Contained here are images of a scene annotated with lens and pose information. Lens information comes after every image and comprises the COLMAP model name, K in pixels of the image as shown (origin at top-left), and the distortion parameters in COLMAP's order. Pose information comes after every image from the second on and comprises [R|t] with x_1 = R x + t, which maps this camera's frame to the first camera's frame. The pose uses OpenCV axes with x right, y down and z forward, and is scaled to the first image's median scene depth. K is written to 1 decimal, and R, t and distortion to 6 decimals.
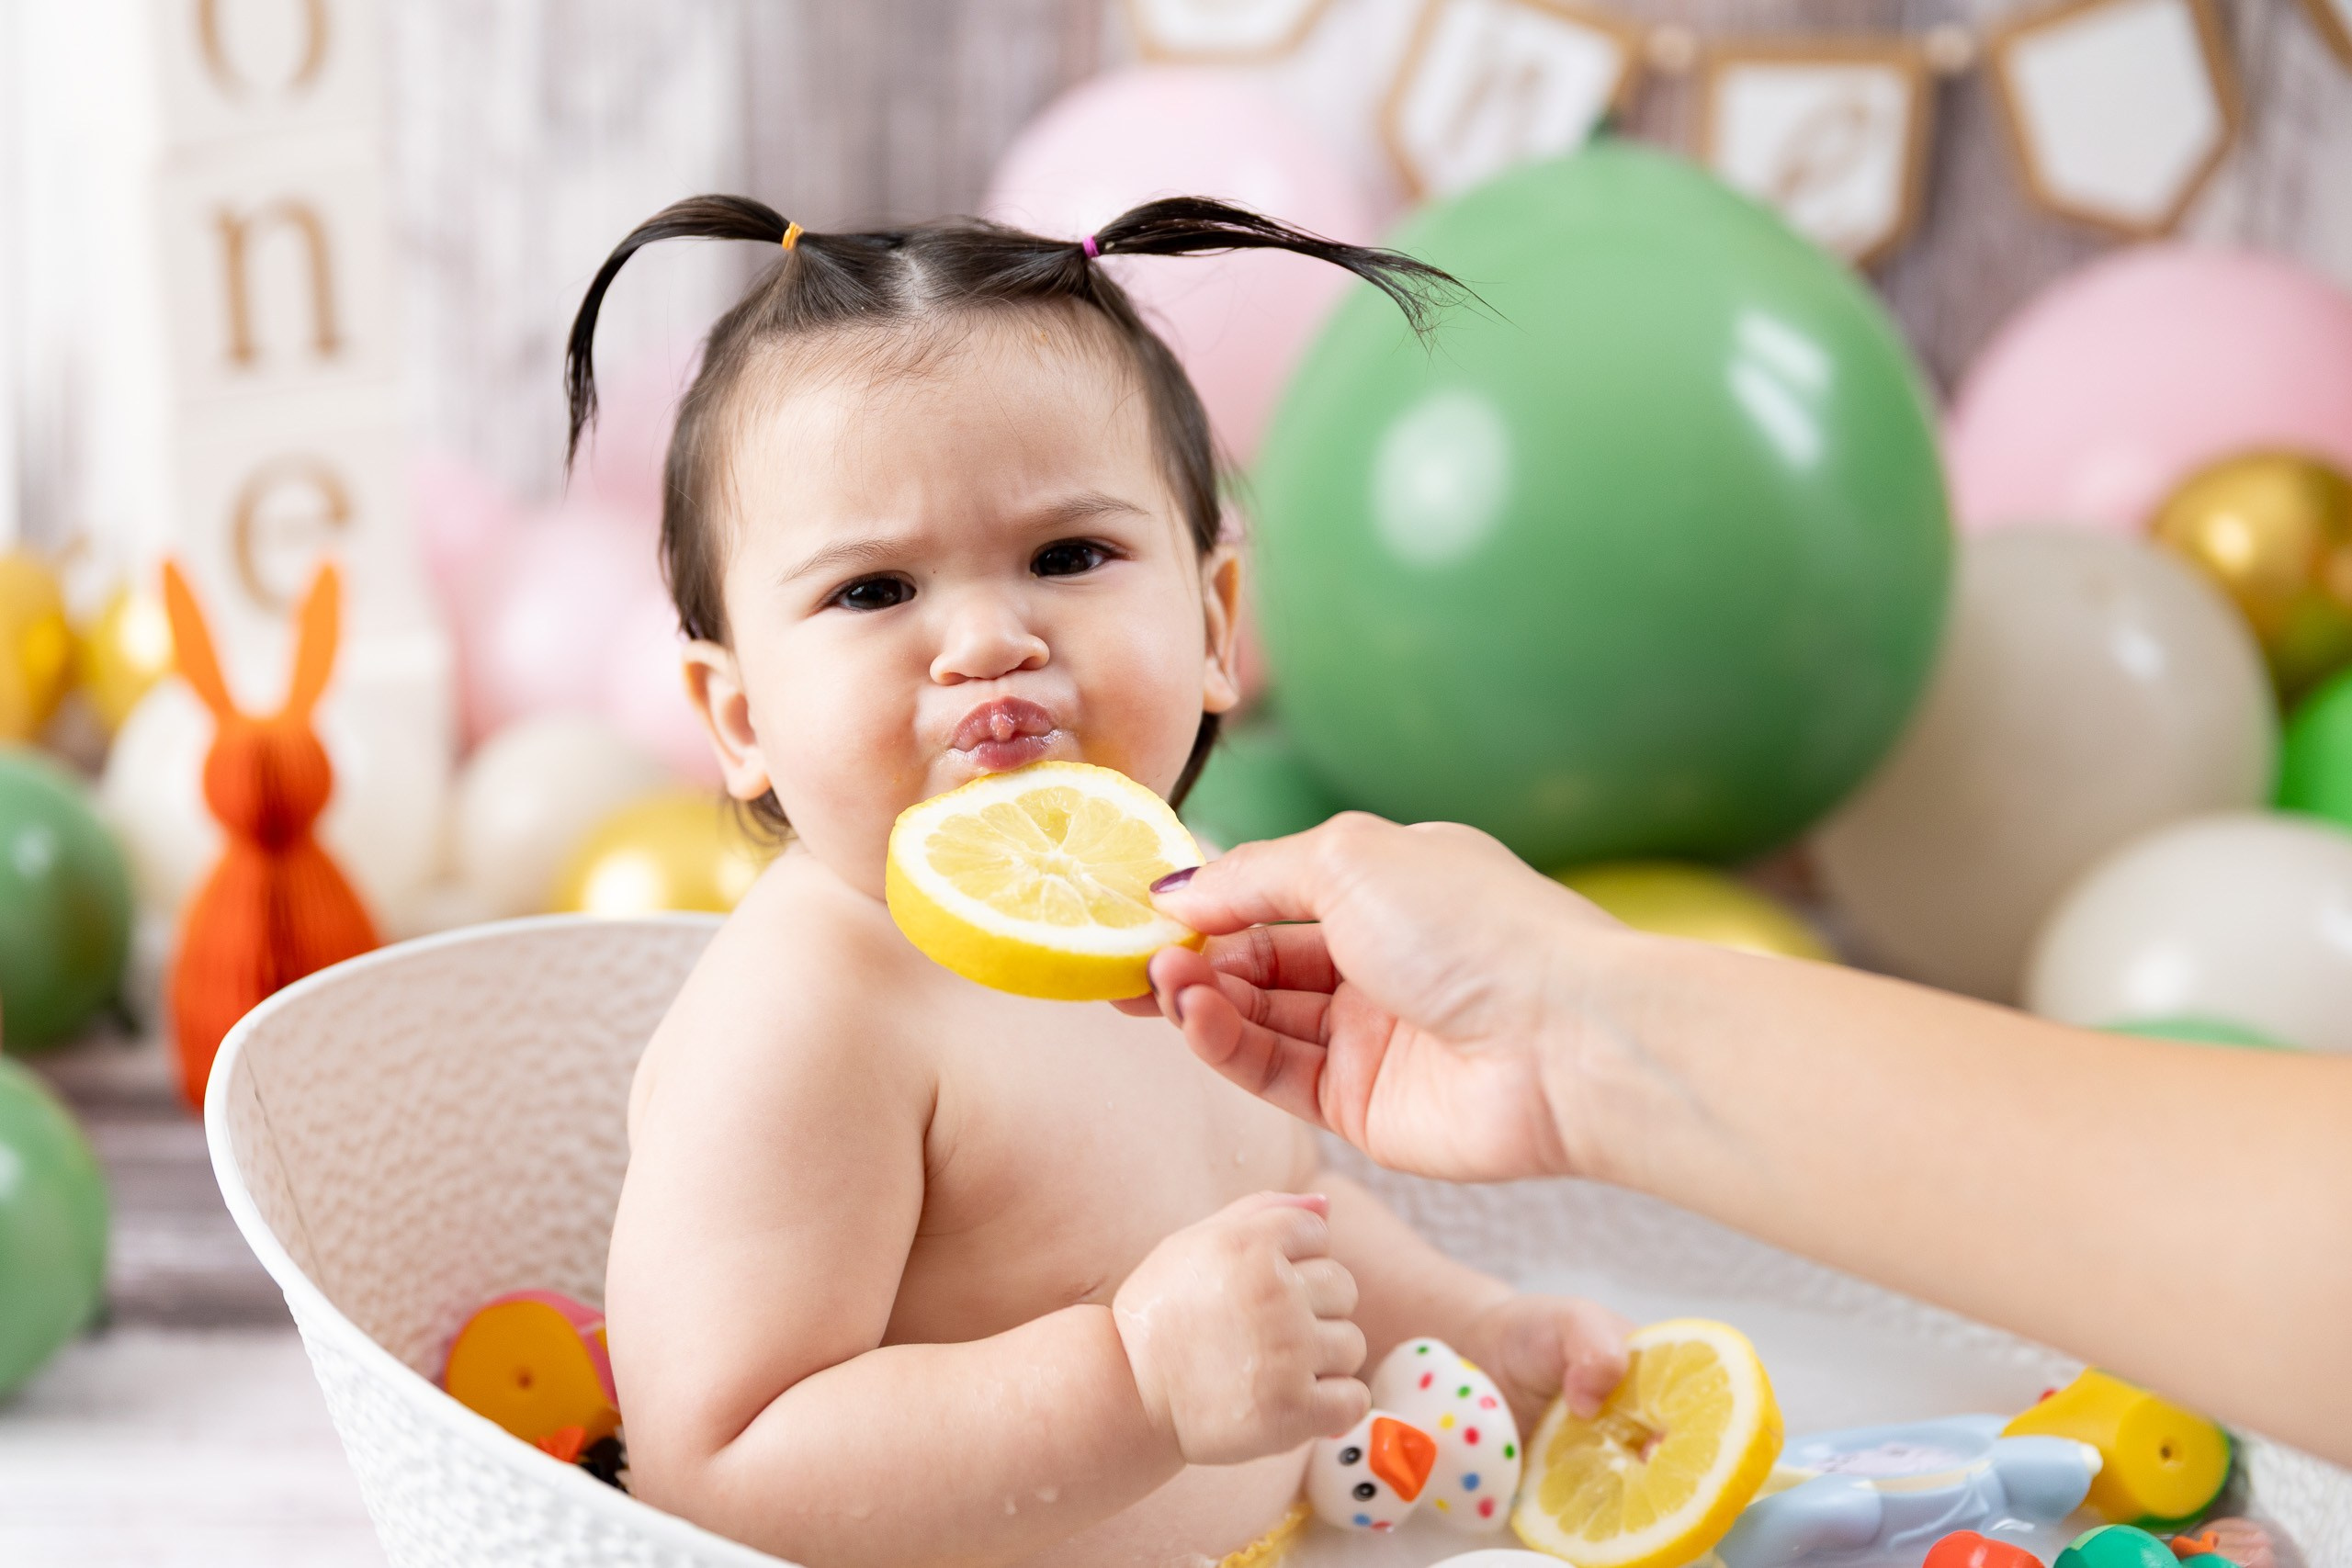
lens RADIAL K [[3479.0, 0, 1003.5], [0, 3479.0, 780.2], [0, 0, 1]] dist [-0.031675, 0.029420]
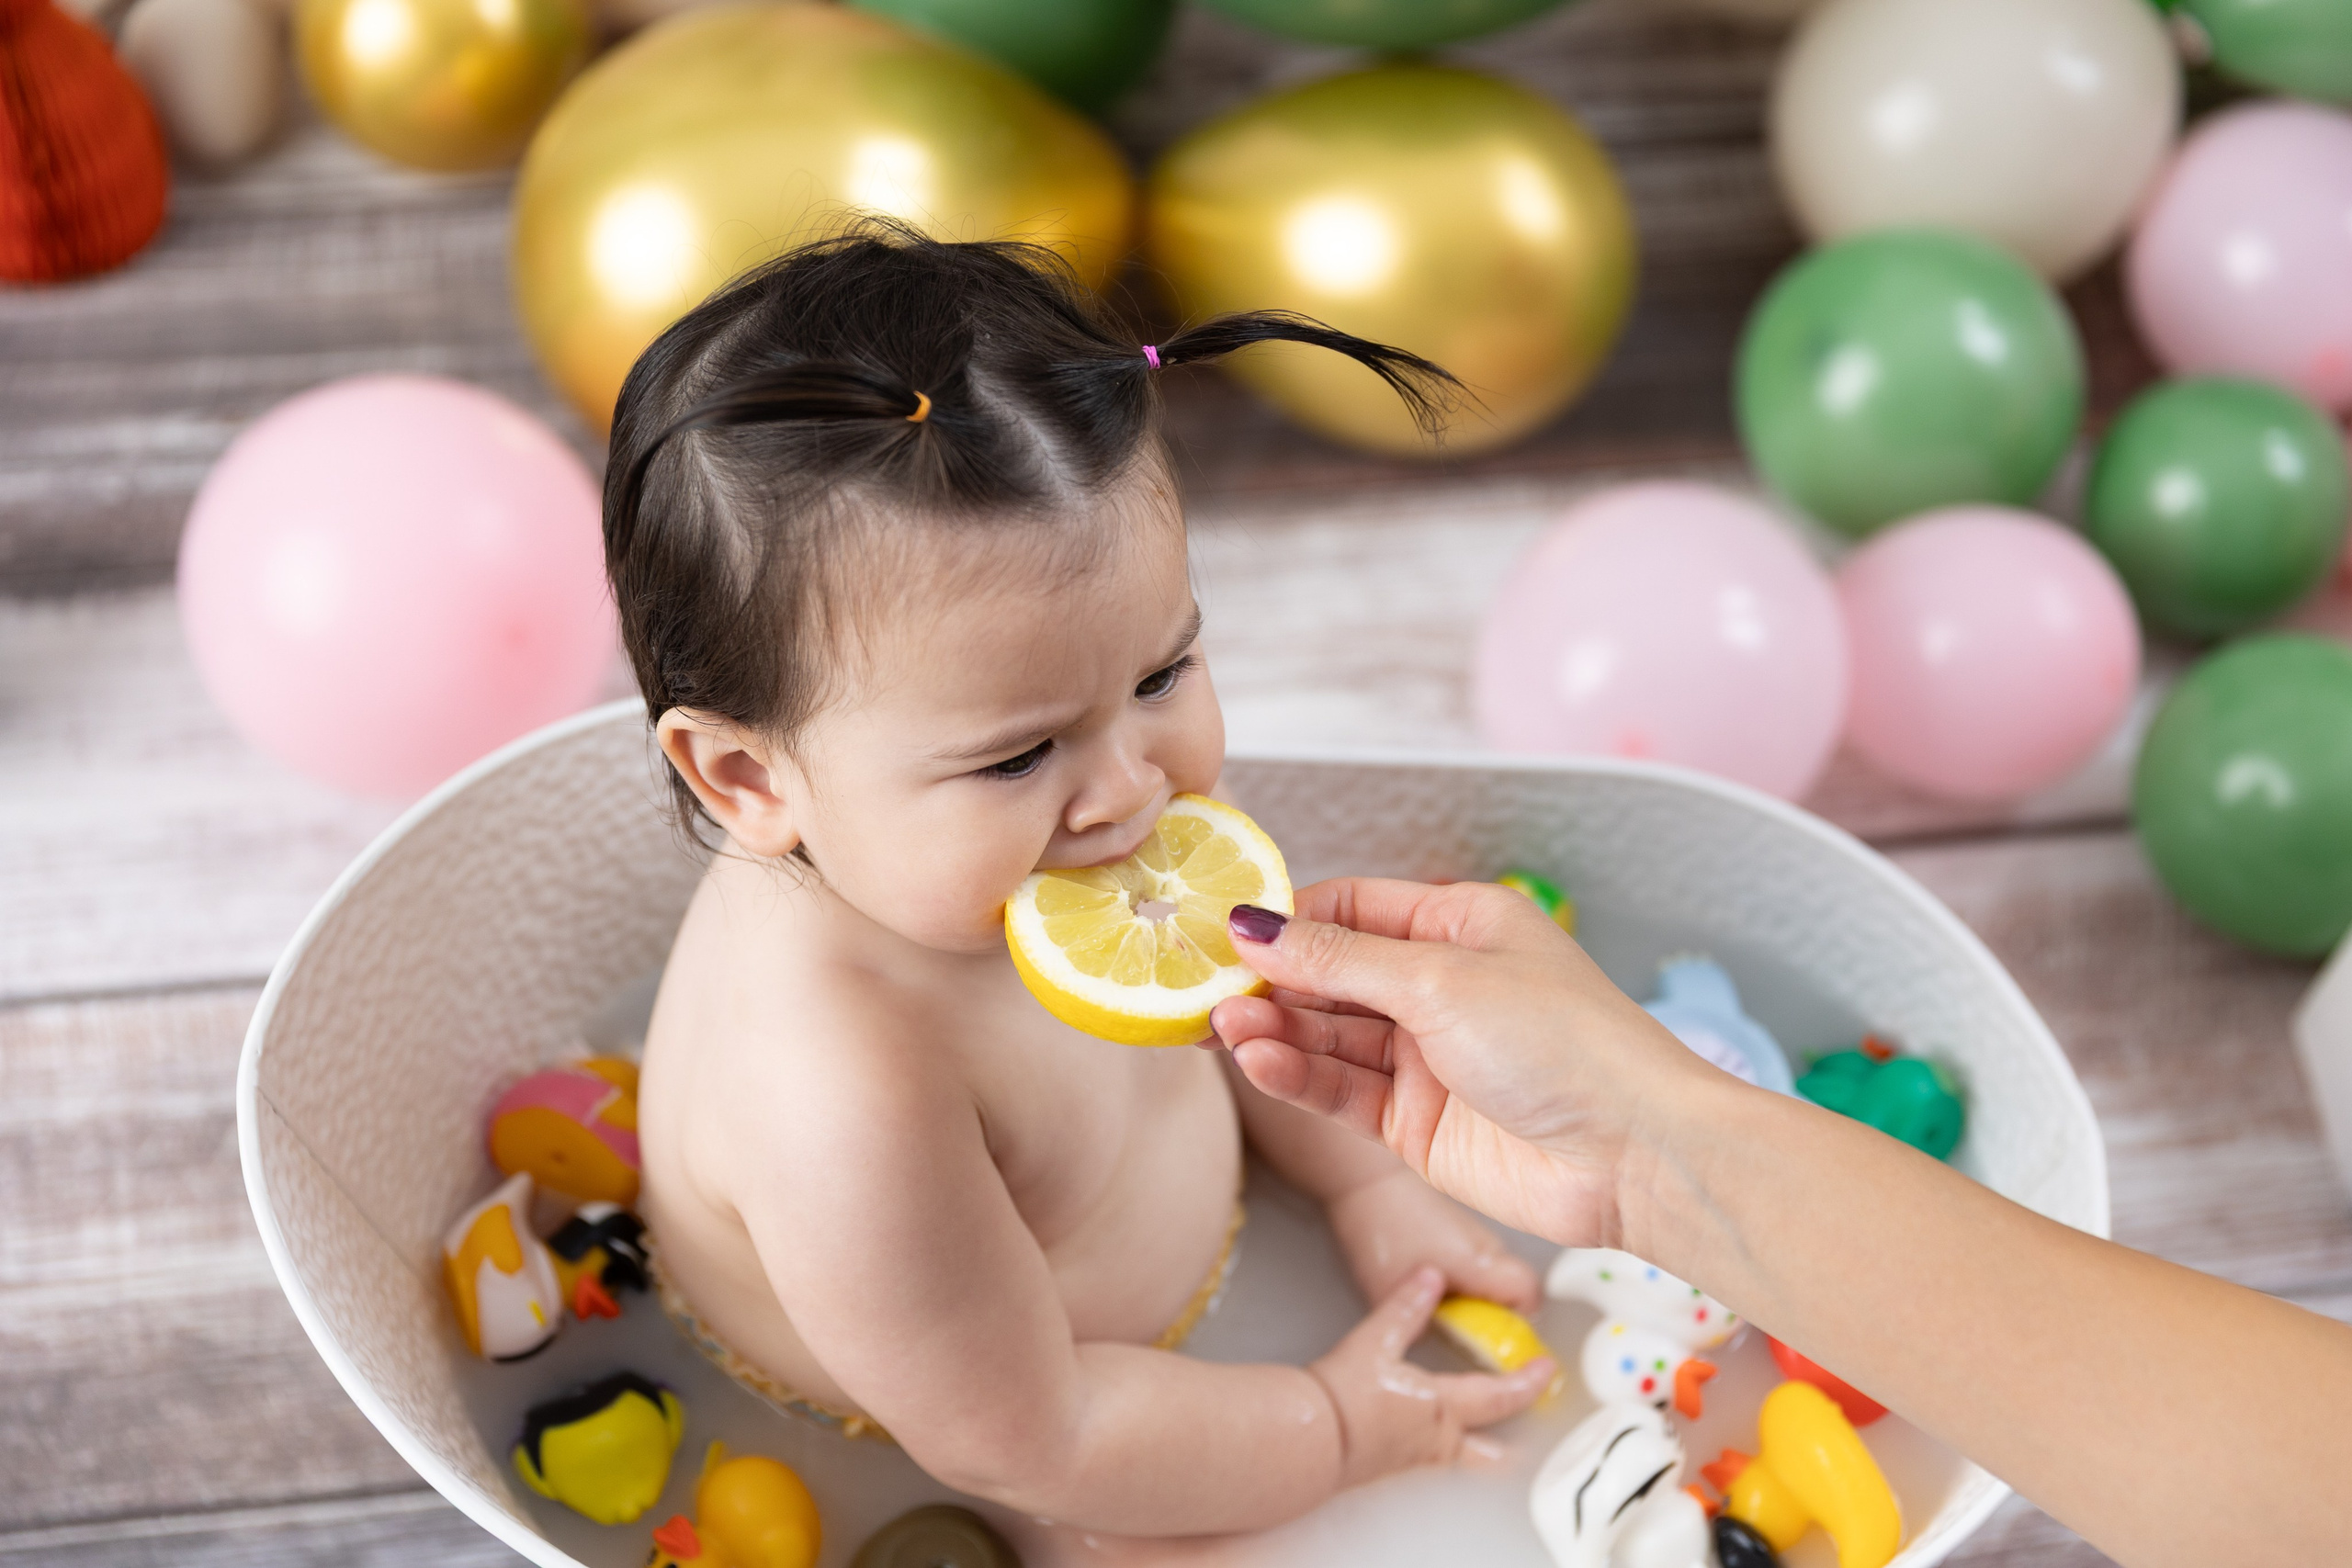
lens RADIAL K [[3364.4, 0, 1208.3], [0, 3364.4, 791.0], [0, 0, 1]] dist [-0.003981, -0.059552]
pose [[0.984523, -0.092774, 0.148686, -0.042285], [-0.010080, 0.817016, 0.576527, -0.342629], [-0.174965, -0.569103, 0.803436, 0.091752]]
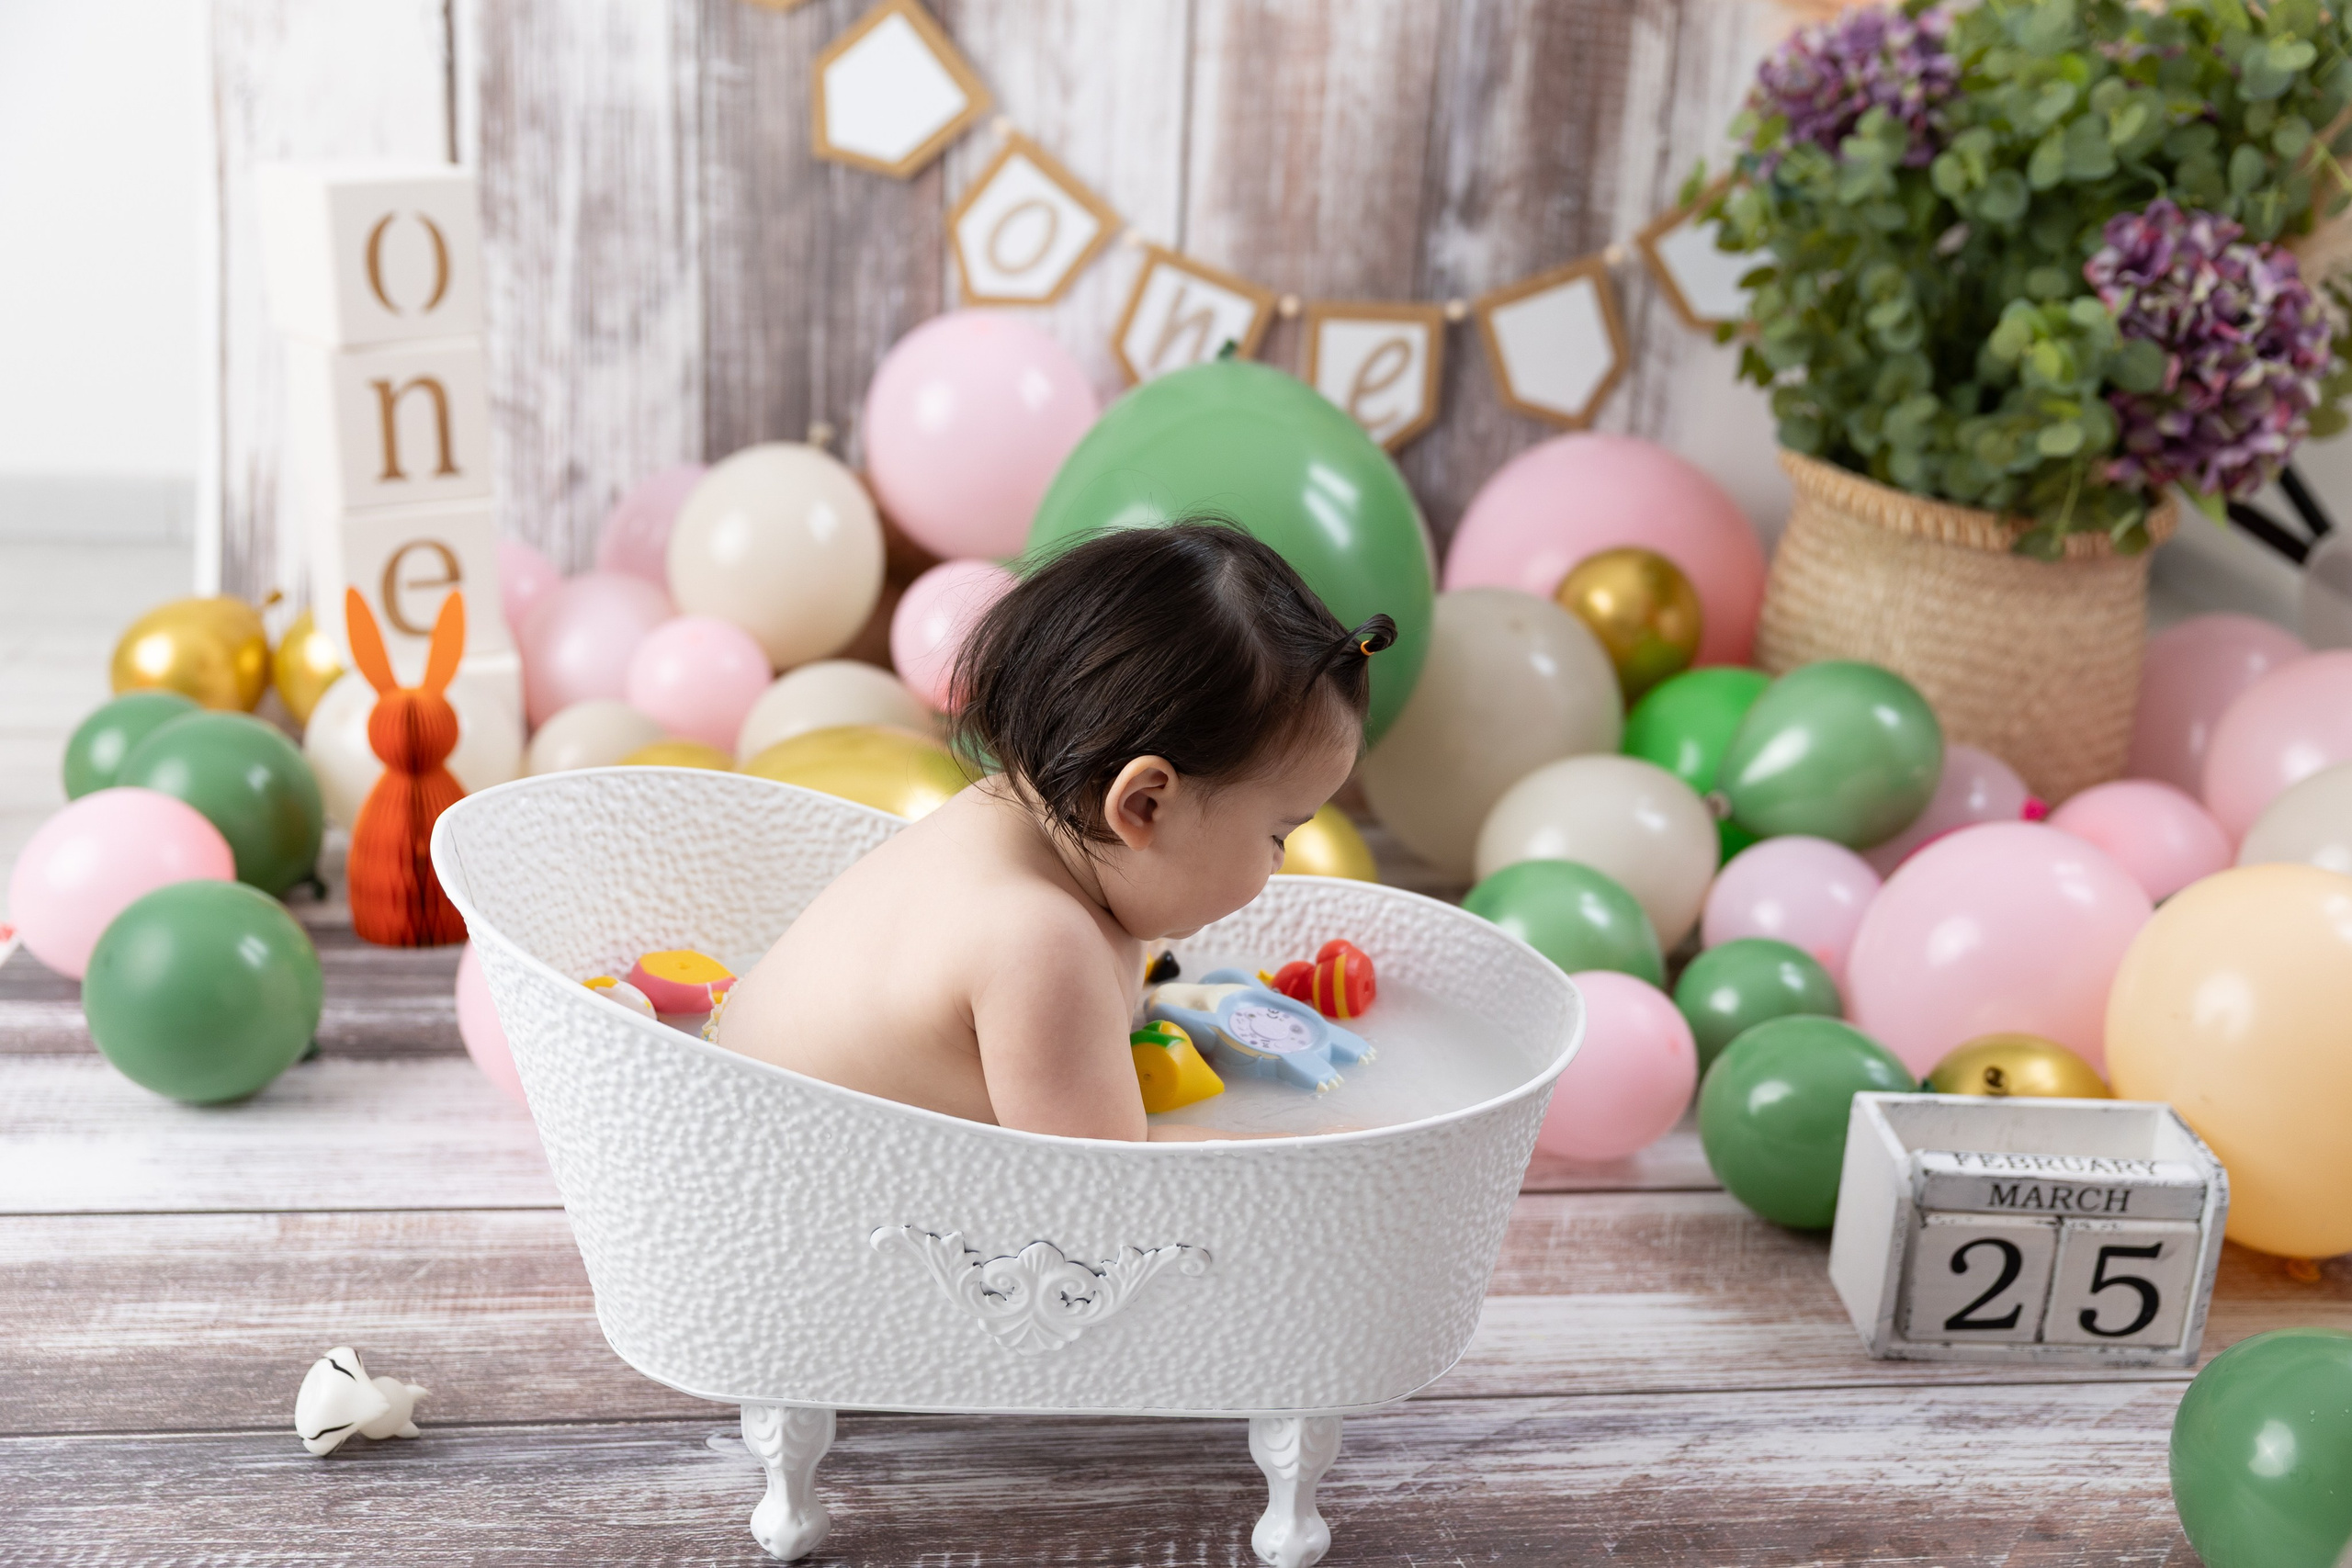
lens RADIAL K [[2515.6, 0, 1253.6], [0, 2515.6, 756.9], [0, 0, 1]] dist [0.046998, -0.116510]
pose [[0.989588, 0.001017, 0.143924, 0.006097], [0.002940, 0.999624, -0.027277, 0.045261], [-0.143898, 0.027416, 0.989213, -0.220706]]
